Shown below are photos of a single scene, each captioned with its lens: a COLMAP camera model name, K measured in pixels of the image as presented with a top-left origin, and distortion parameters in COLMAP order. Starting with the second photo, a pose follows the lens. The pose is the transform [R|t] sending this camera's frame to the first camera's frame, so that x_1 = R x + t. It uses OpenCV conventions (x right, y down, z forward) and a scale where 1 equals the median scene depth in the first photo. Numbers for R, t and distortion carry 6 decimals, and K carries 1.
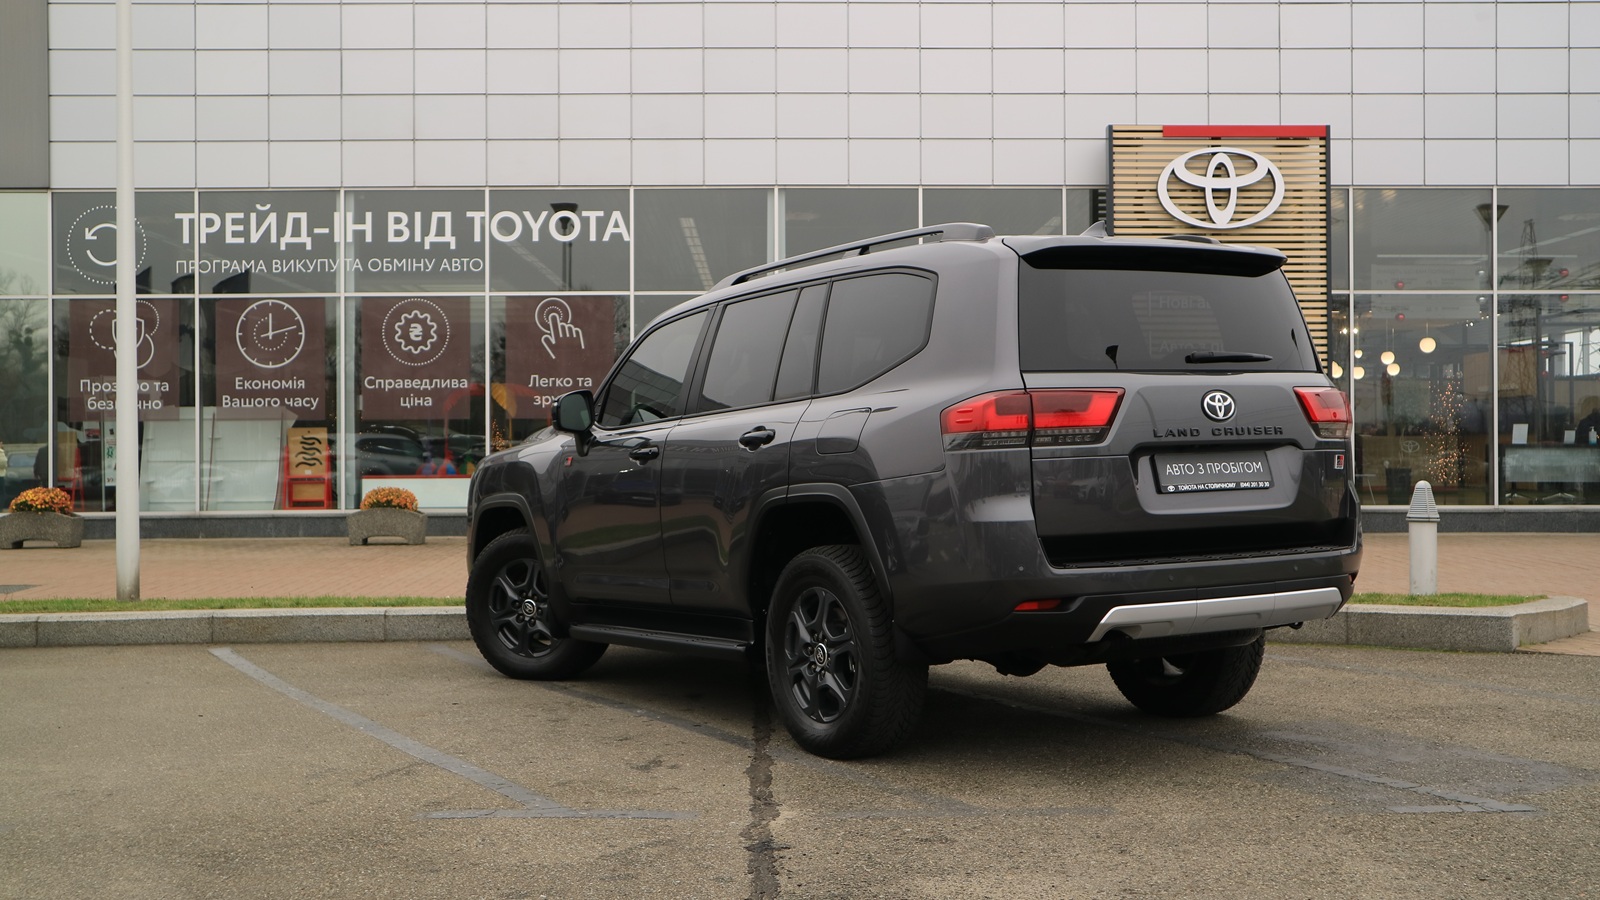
lens RADIAL K [[2097.4, 0, 800.0], [0, 2097.4, 450.0], [0, 0, 1]] dist [0.003688, -0.064723]
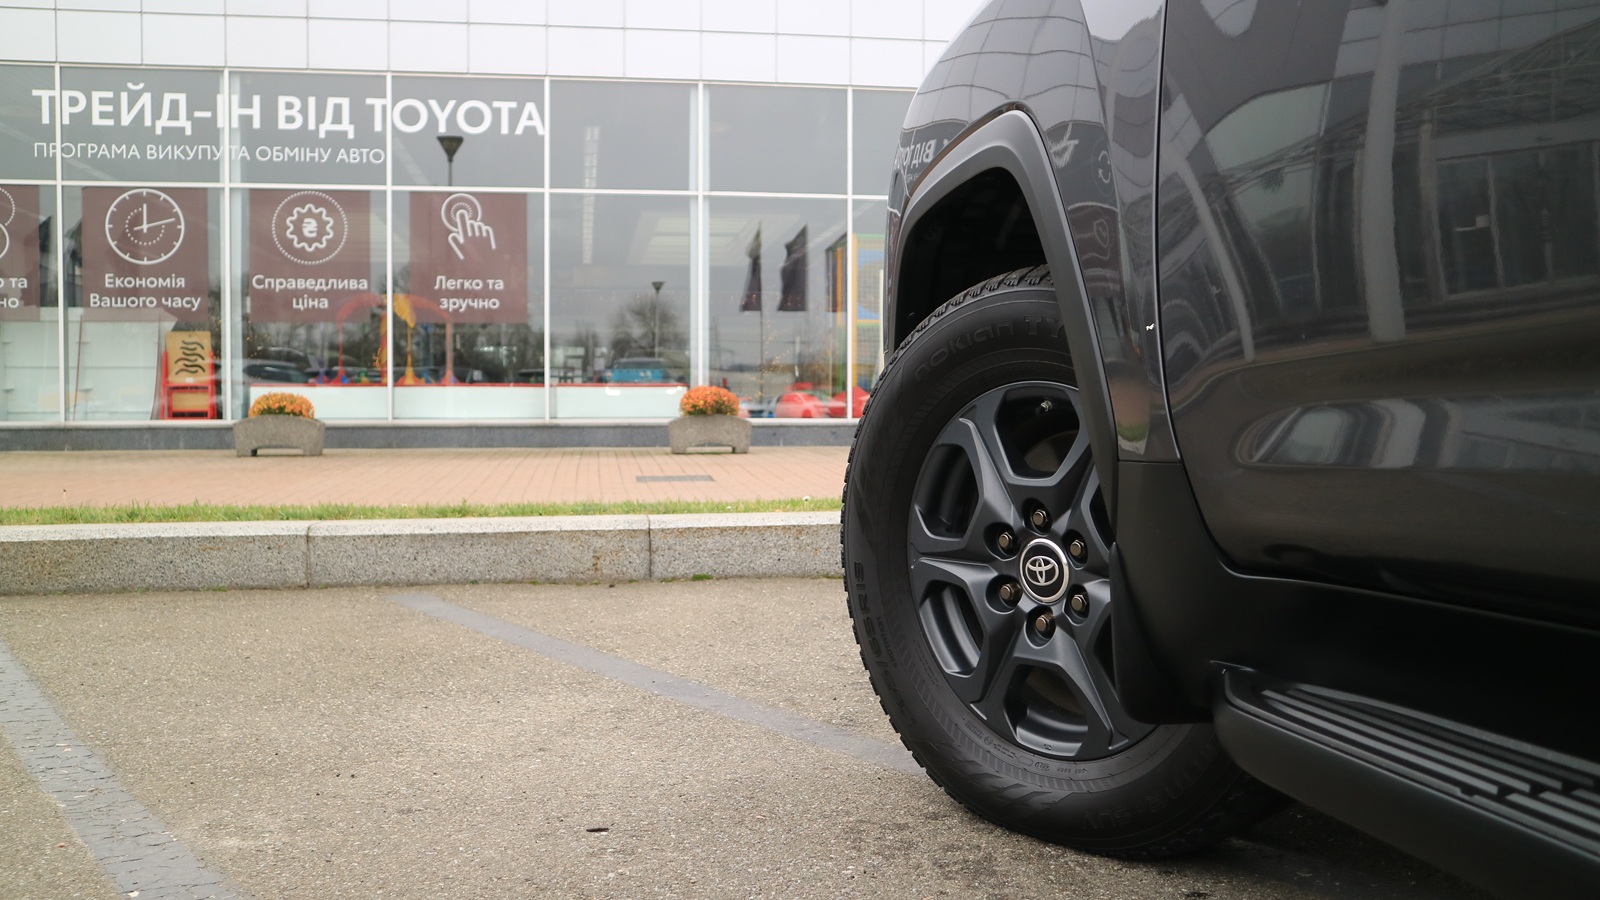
lens RADIAL K [[1537.9, 0, 800.0], [0, 1537.9, 450.0], [0, 0, 1]] dist [-0.016097, 0.032731]
pose [[0.990221, 0.000638, 0.139506, -0.063677], [-0.004344, 0.999646, 0.026262, 0.022980], [-0.139440, -0.026611, 0.989873, 0.297719]]
